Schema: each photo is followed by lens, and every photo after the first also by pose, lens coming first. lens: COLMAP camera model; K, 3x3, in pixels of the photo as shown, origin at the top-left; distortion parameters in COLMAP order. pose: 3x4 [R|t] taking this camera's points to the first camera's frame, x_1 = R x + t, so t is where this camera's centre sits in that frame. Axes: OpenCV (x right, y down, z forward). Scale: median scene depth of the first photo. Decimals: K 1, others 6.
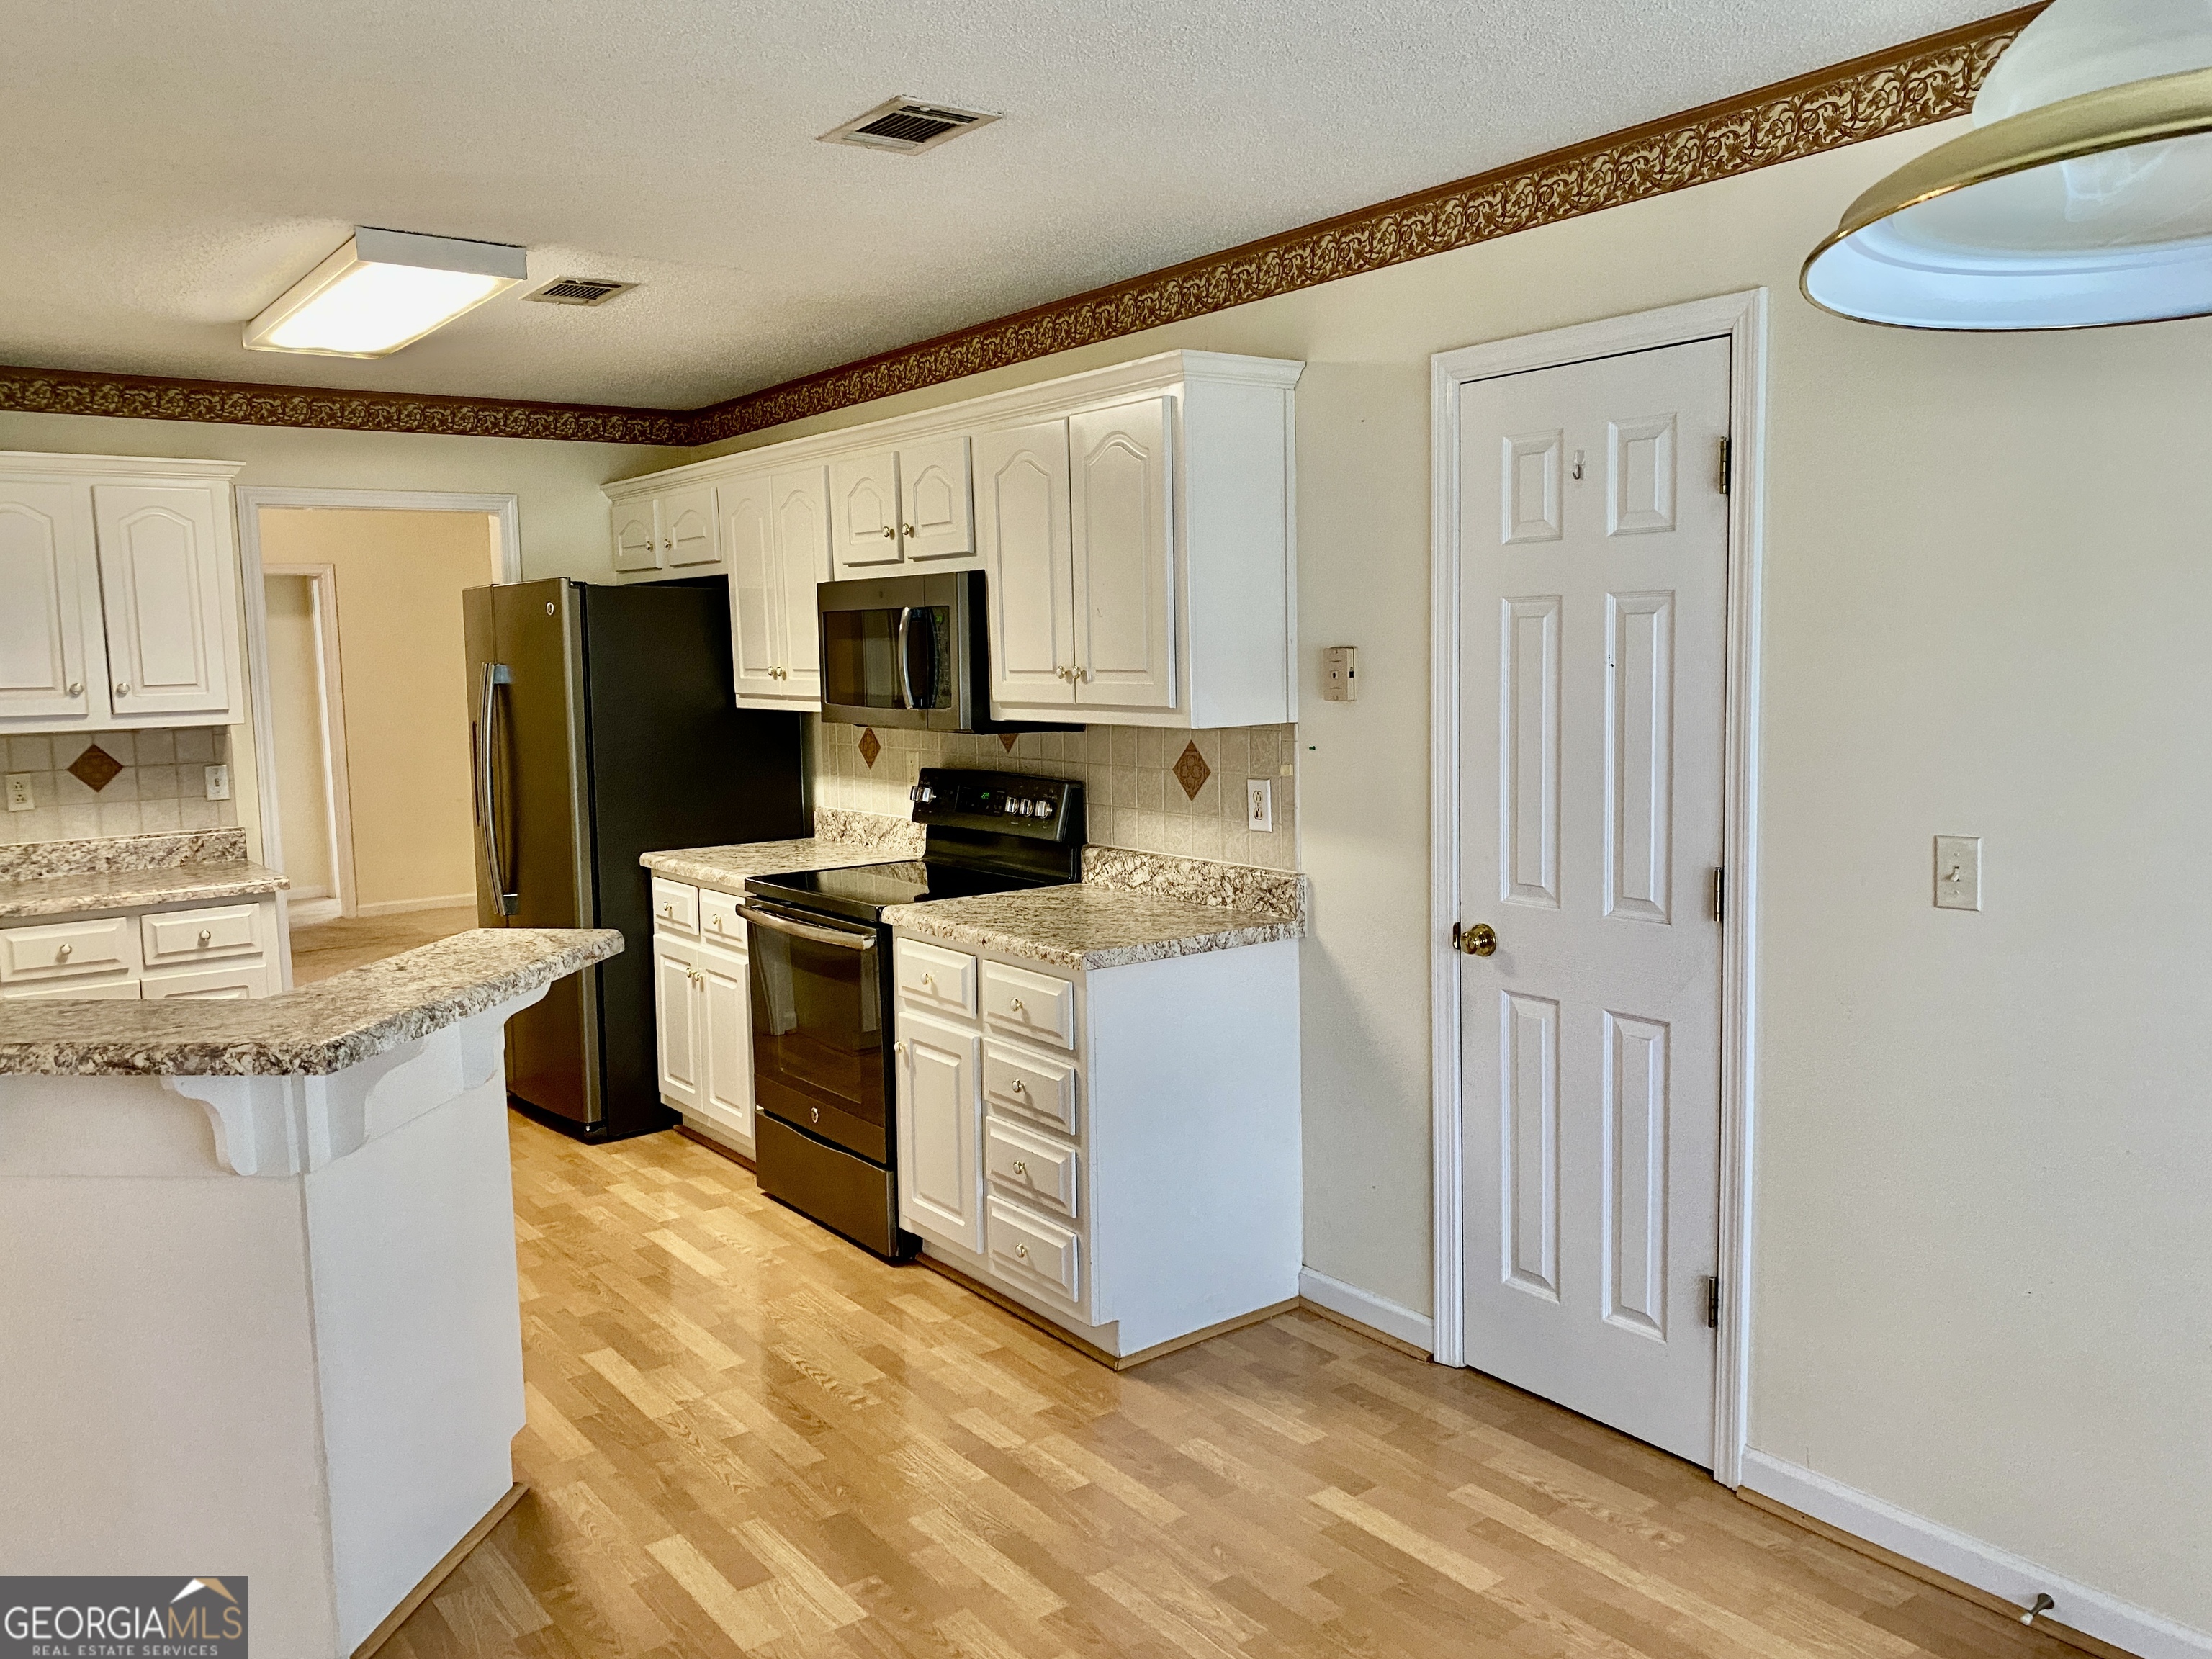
lens RADIAL K [[1704.7, 0, 1112.4], [0, 1704.7, 816.3], [0, 0, 1]] dist [0.060326, 0.001830]
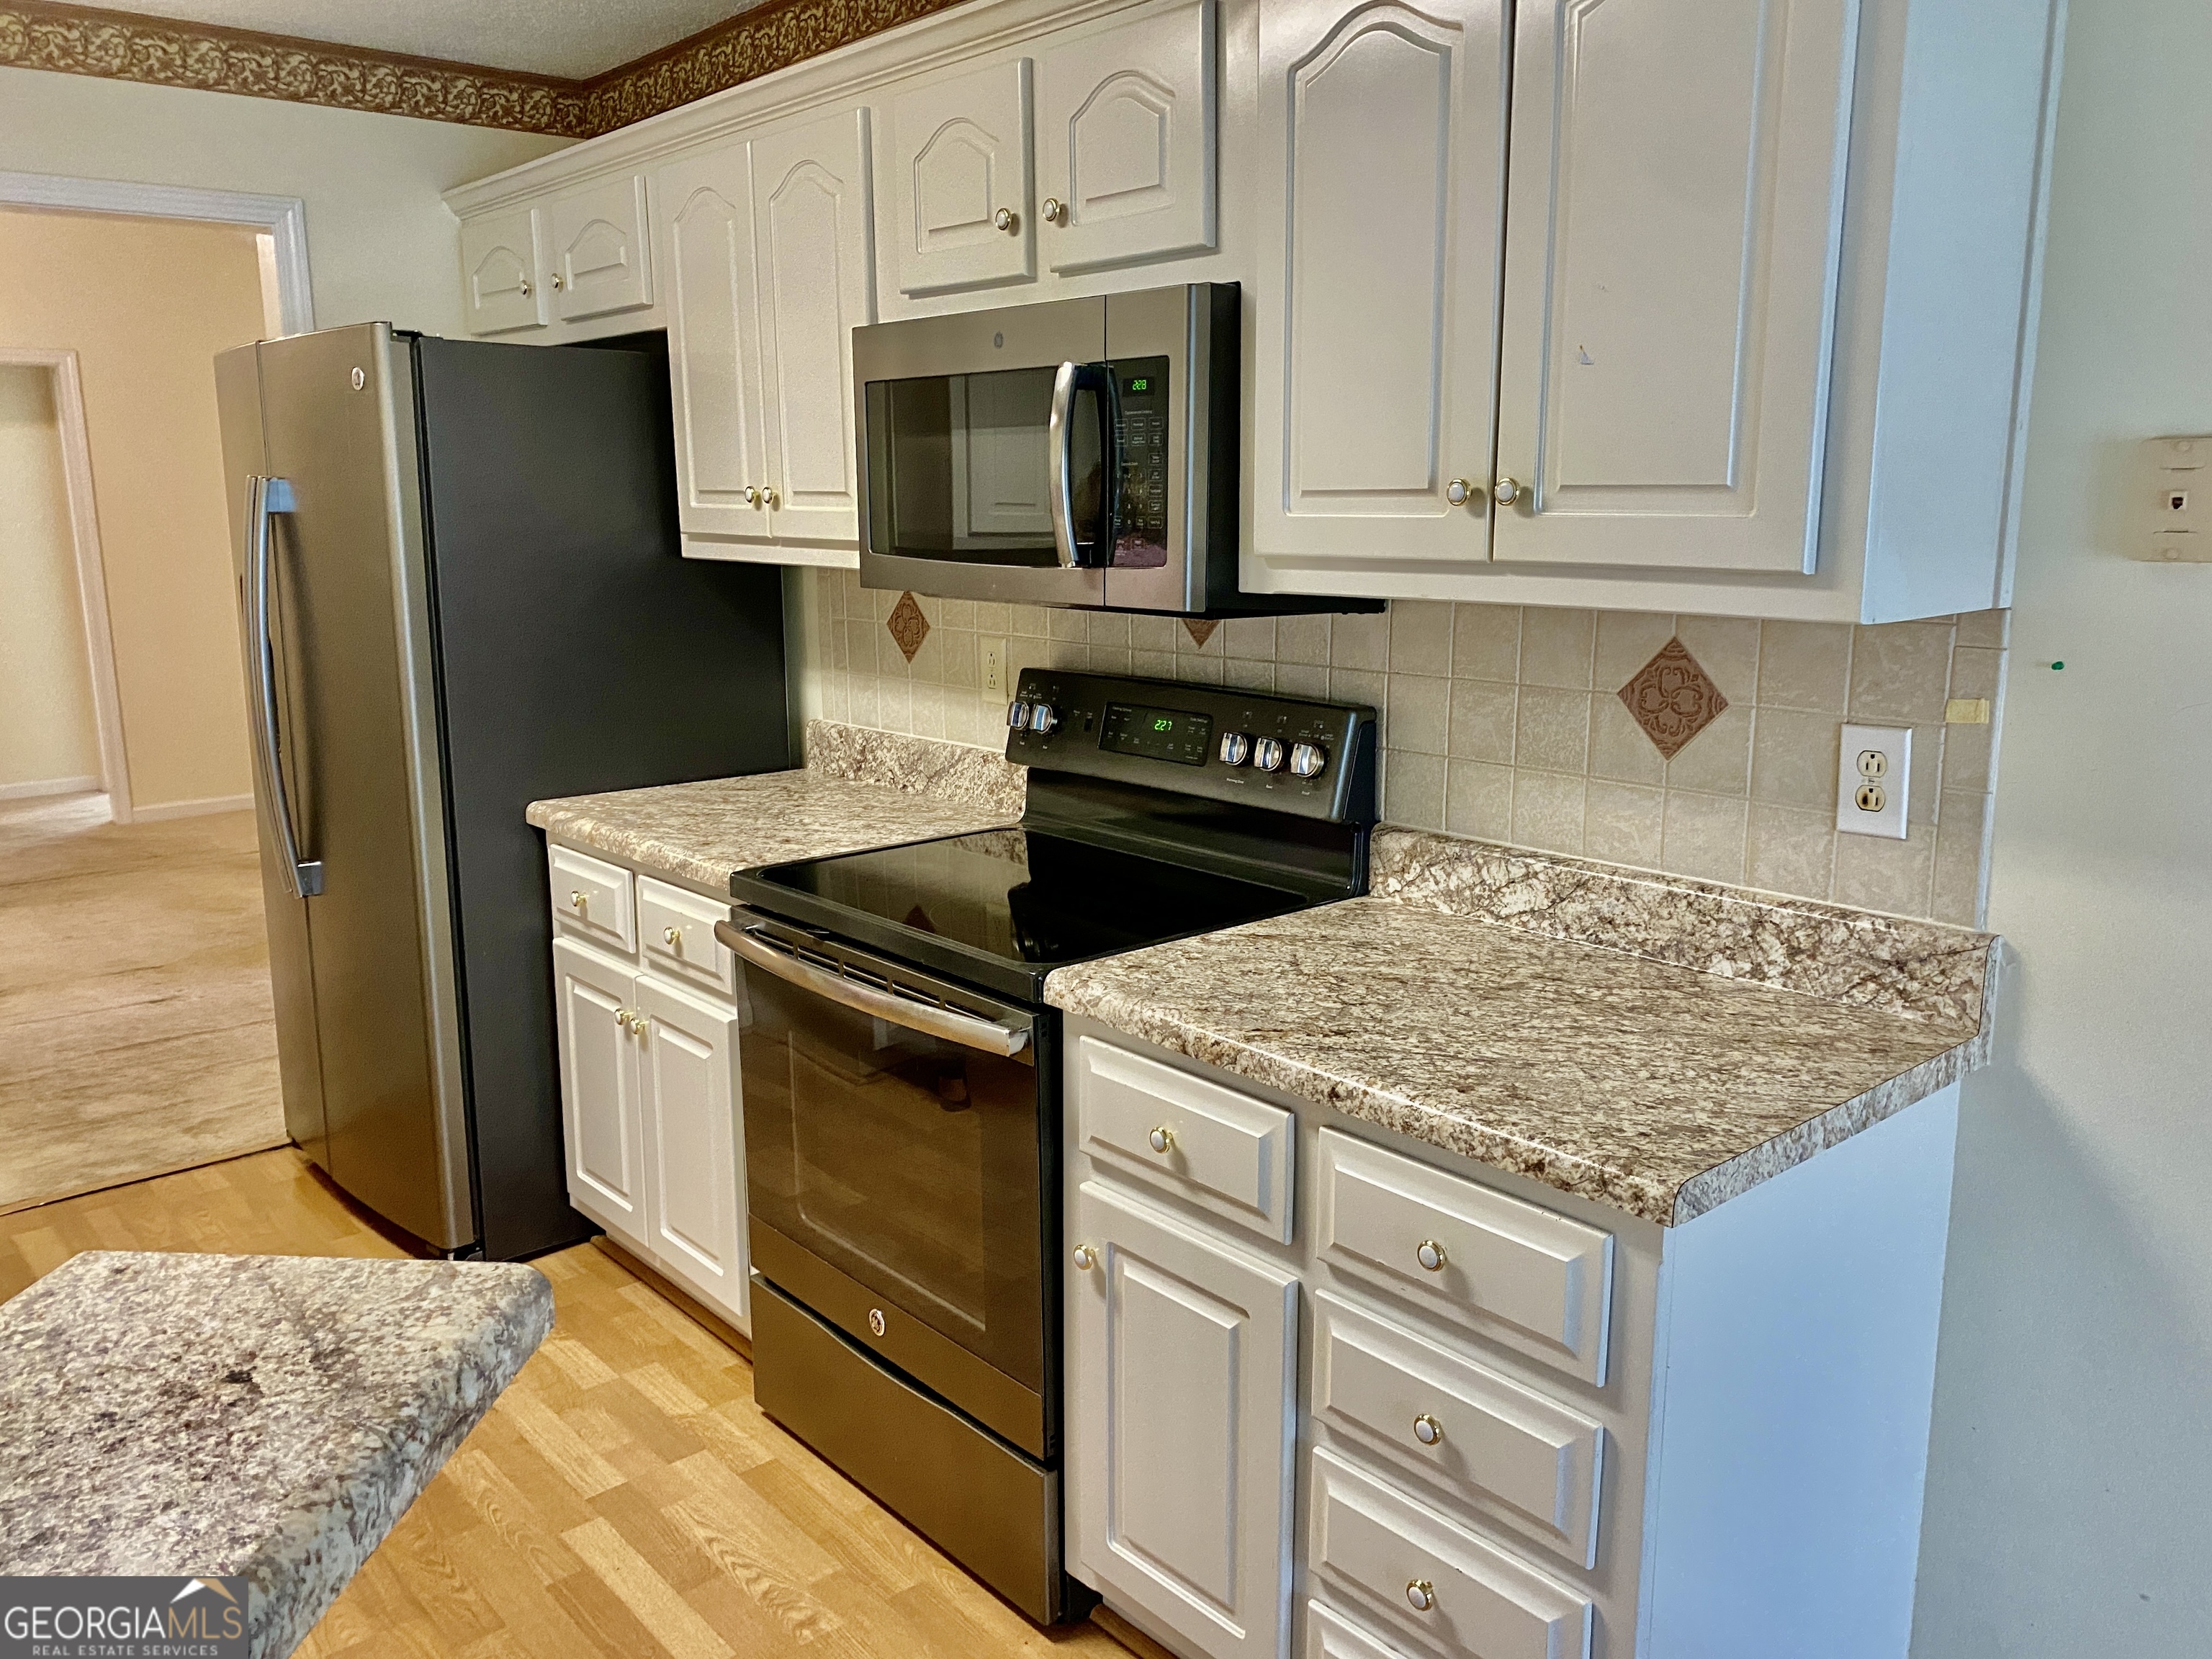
lens RADIAL K [[1694.2, 0, 1065.8], [0, 1694.2, 819.9], [0, 0, 1]] dist [0.059480, -0.112620]
pose [[0.998517, 0.000063, 0.054447, -0.143313], [-0.005092, 0.995724, 0.092238, -0.033626], [-0.054208, -0.092378, 0.994247, 0.474864]]
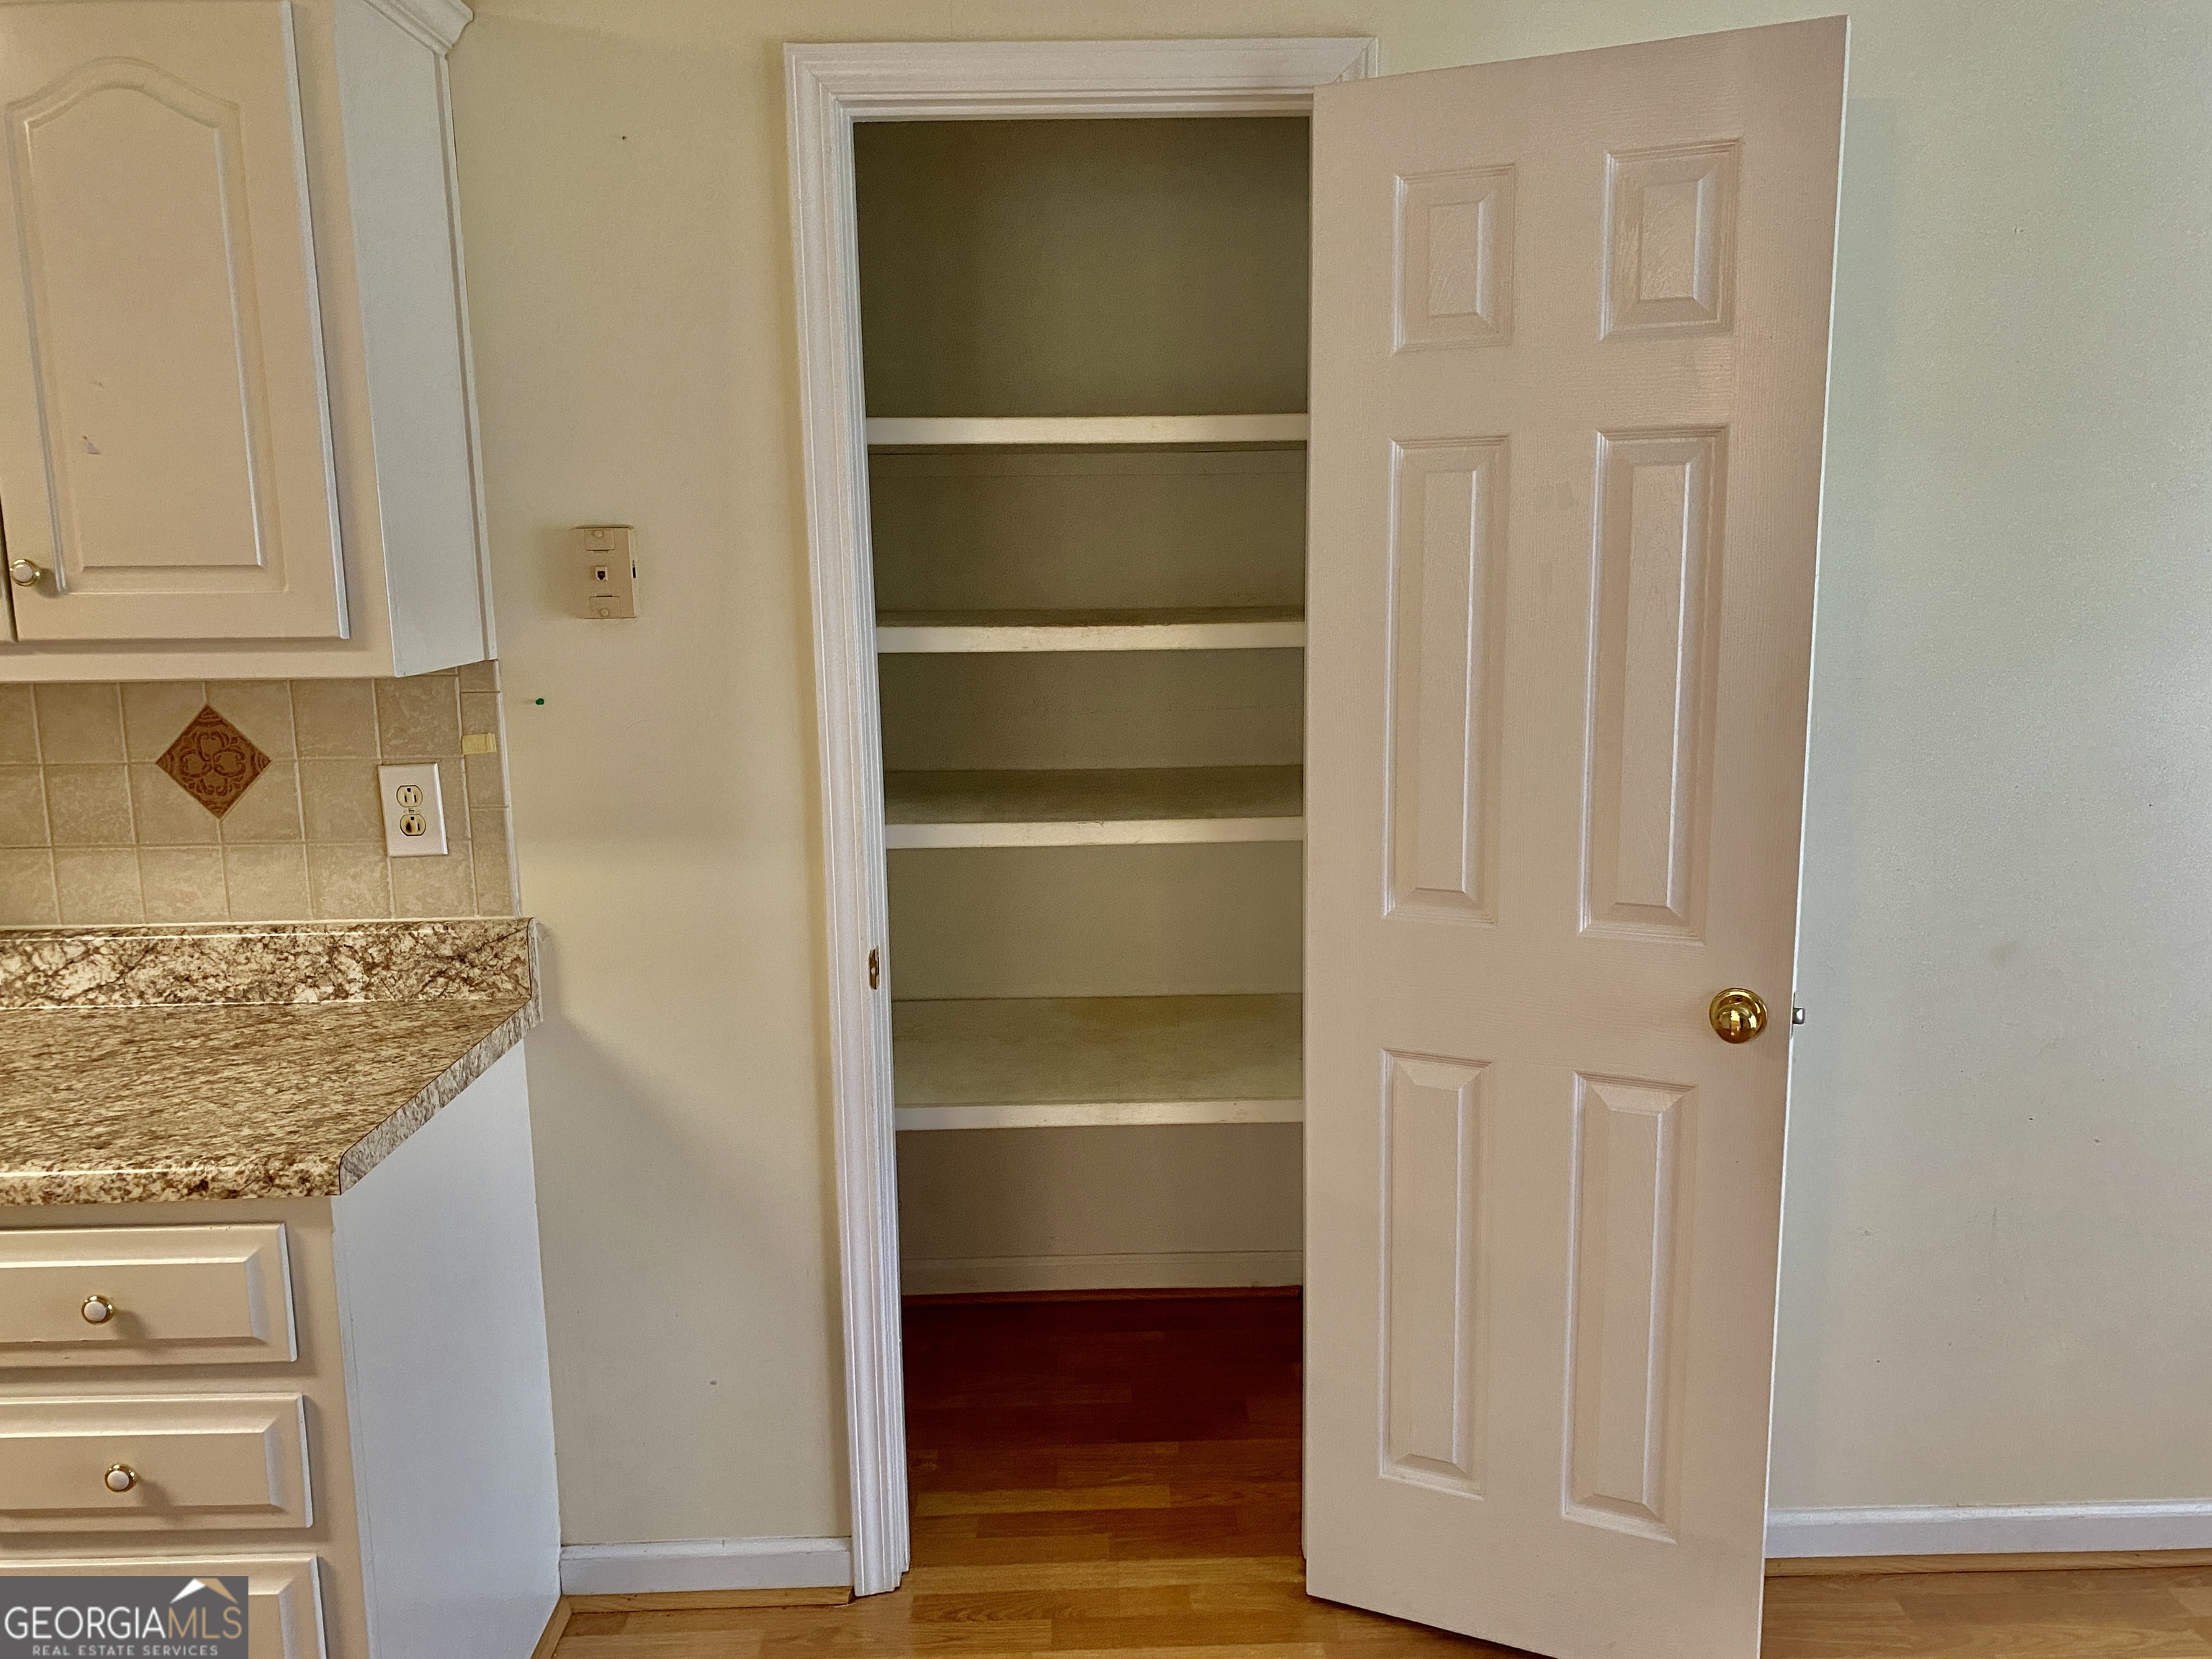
lens RADIAL K [[1686.7, 0, 1187.5], [0, 1686.7, 822.8], [0, 0, 1]] dist [0.009092, -0.026489]
pose [[0.554754, -0.121145, 0.823147, -0.203318], [0.083904, 0.992445, 0.089515, -0.027214], [-0.827773, 0.019406, 0.560727, 0.417456]]
